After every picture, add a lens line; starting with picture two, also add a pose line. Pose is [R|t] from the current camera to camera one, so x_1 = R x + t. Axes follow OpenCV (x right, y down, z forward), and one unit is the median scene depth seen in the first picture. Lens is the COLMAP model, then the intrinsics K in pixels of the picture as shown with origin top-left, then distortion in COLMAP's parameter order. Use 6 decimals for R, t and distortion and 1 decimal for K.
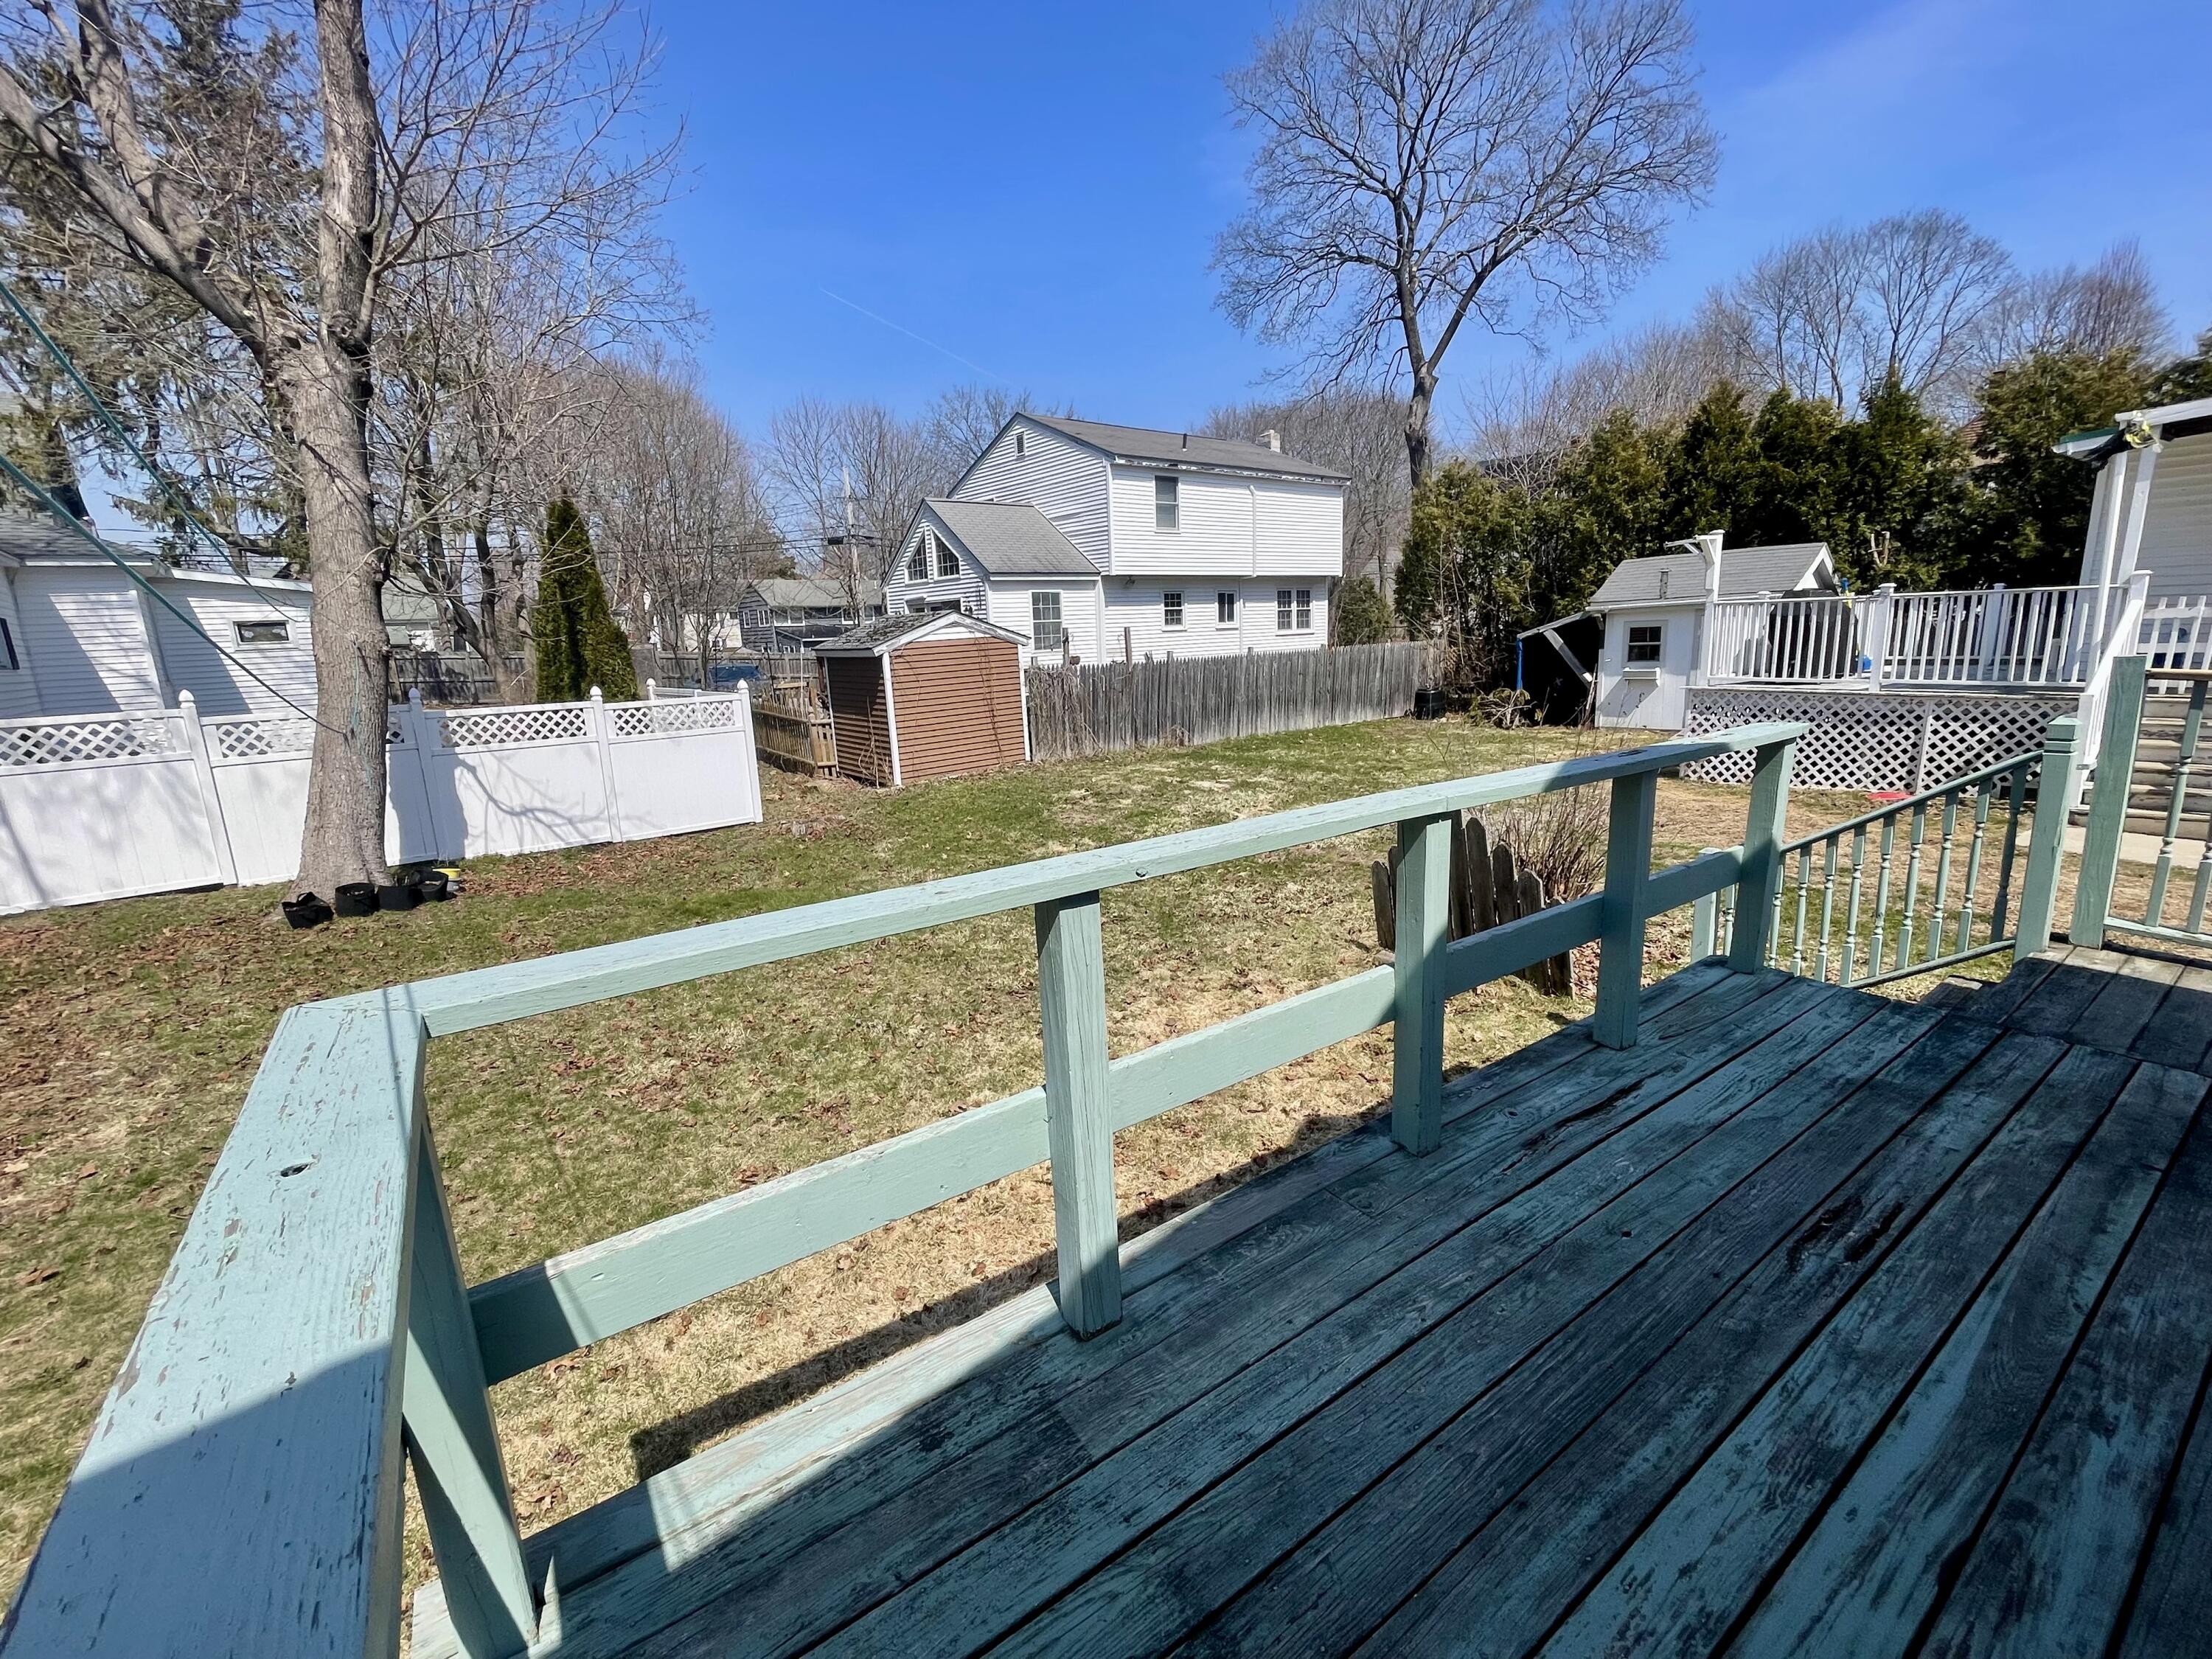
lens RADIAL K [[945.4, 0, 1104.5], [0, 945.4, 826.5], [0, 0, 1]] dist [-0.000012, -0.000044]
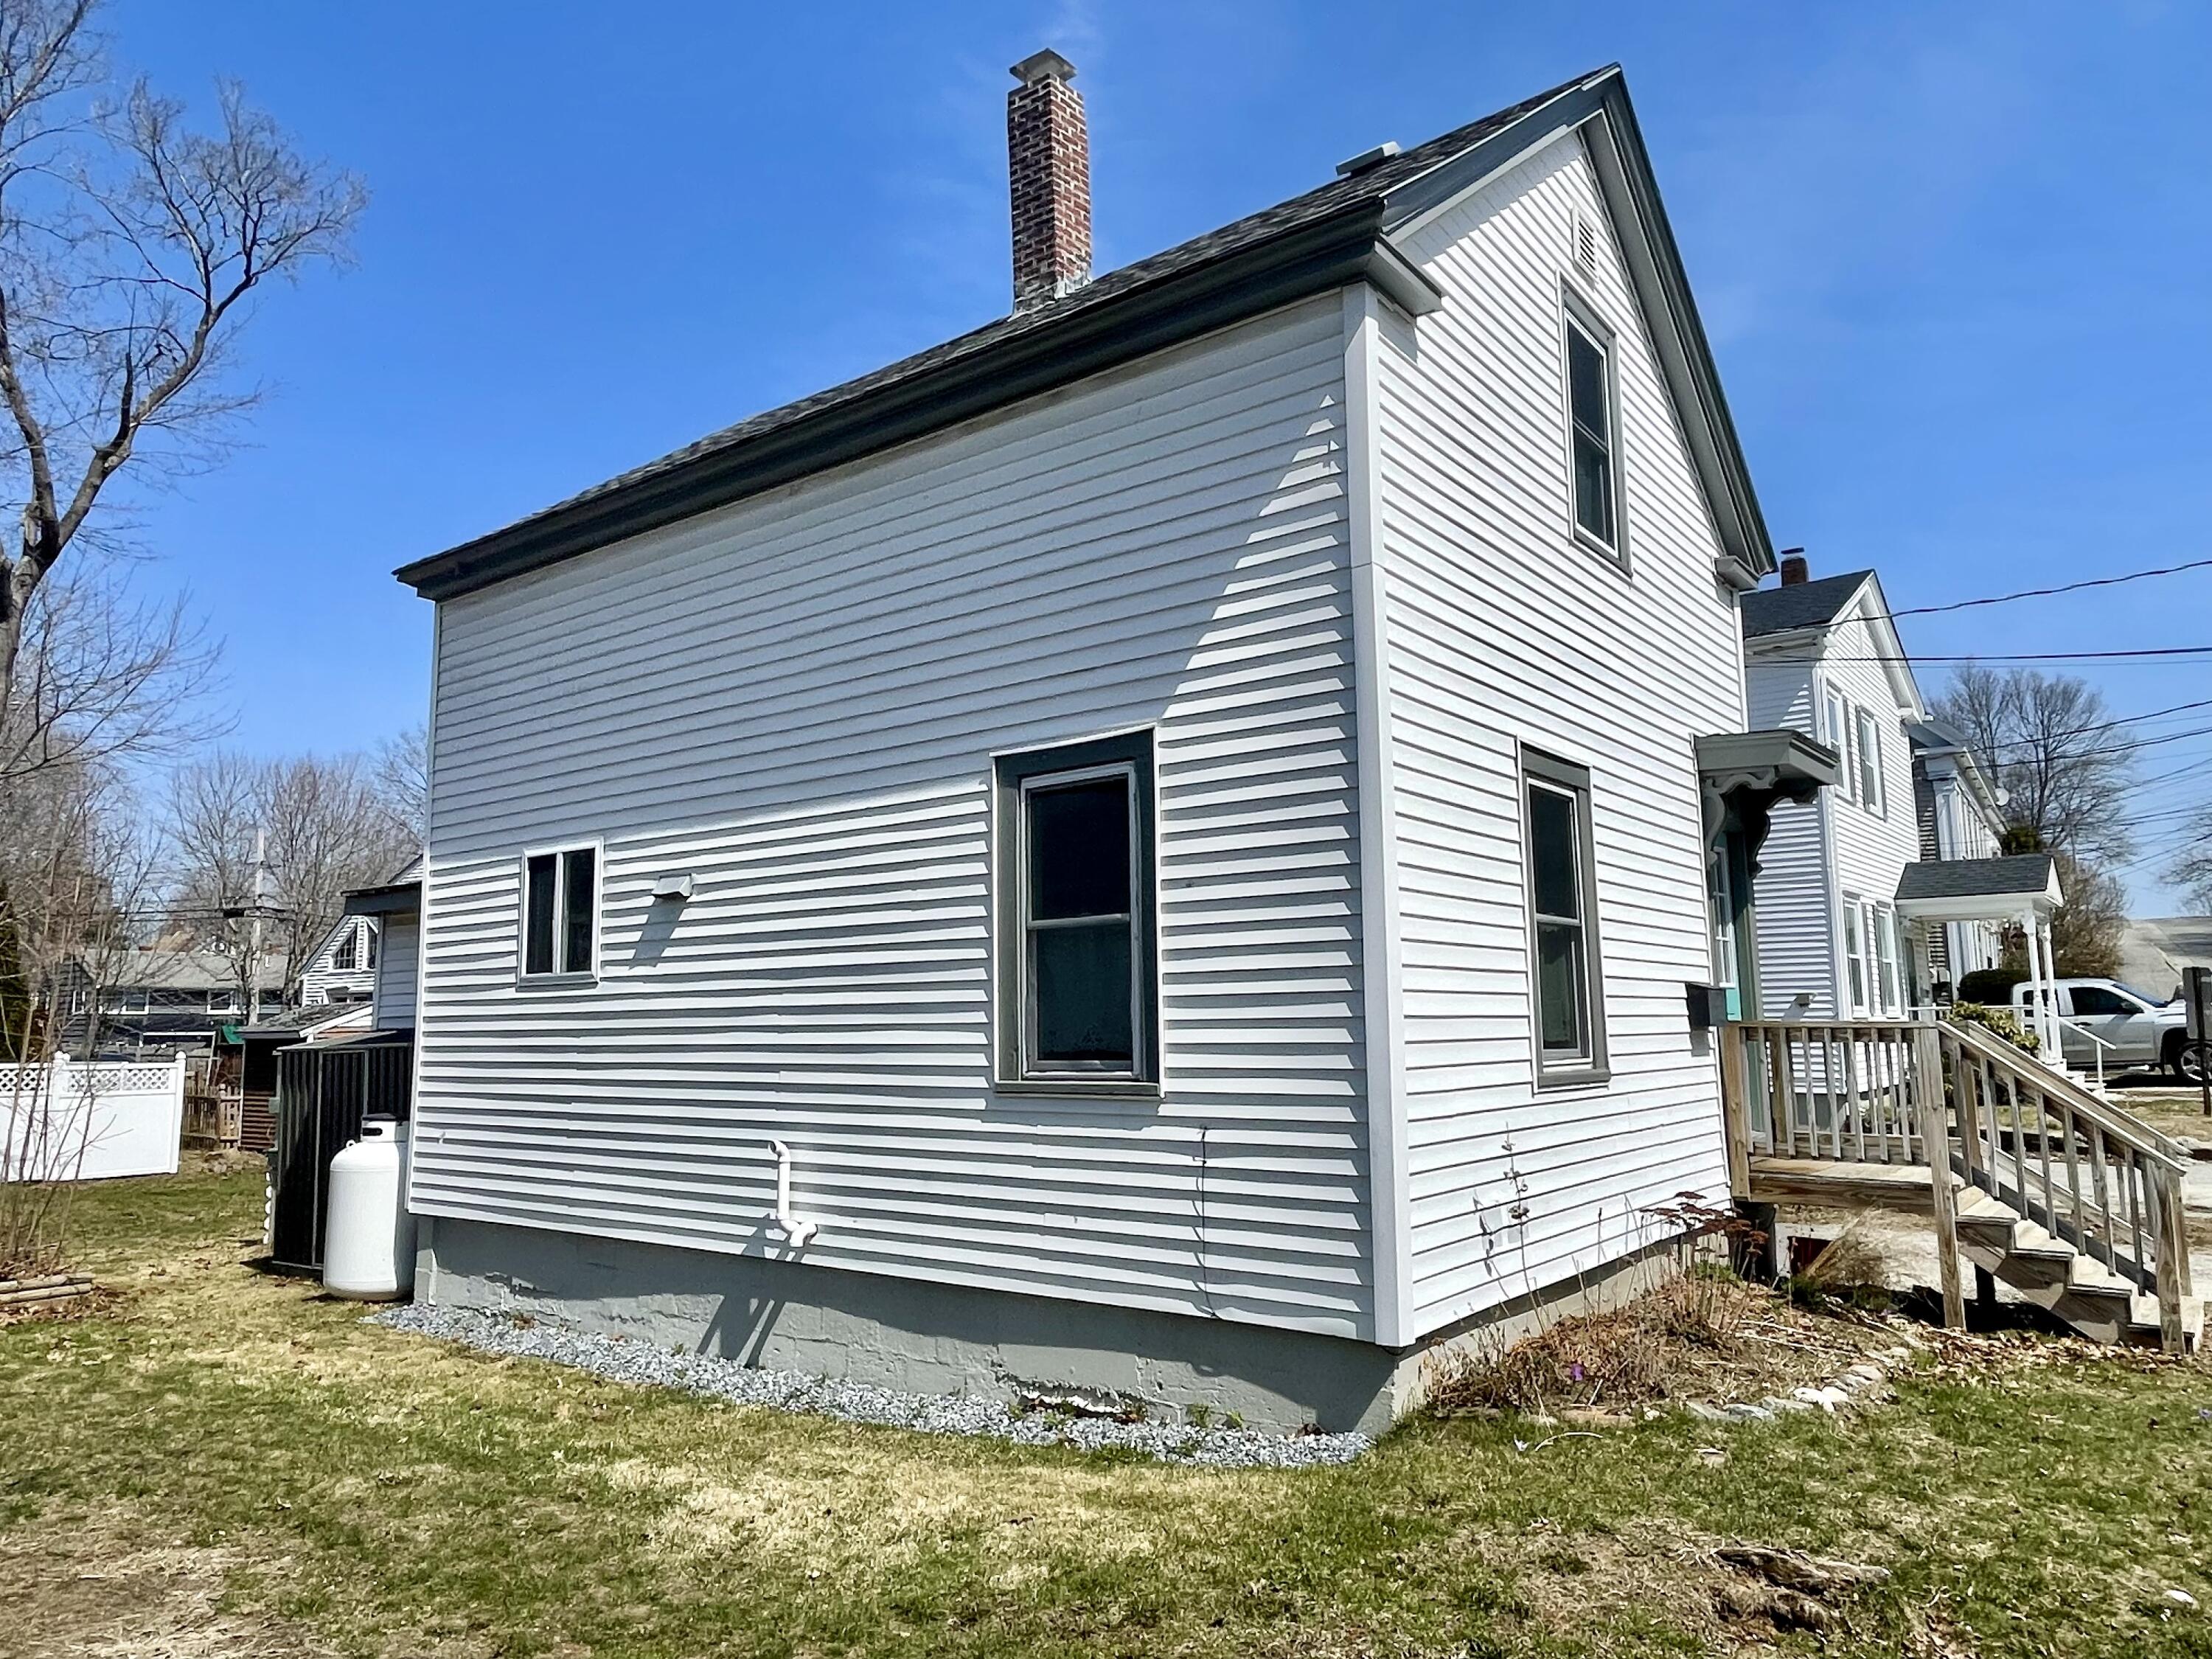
lens RADIAL K [[1477.0, 0, 1104.8], [0, 1477.0, 832.2], [0, 0, 1]] dist [-0.003188, -0.000481]
pose [[0.955206, 0.065476, 0.288607, 0.105590], [0.036634, 0.941556, -0.334859, 0.146322], [-0.293665, 0.330432, 0.896981, -0.650258]]
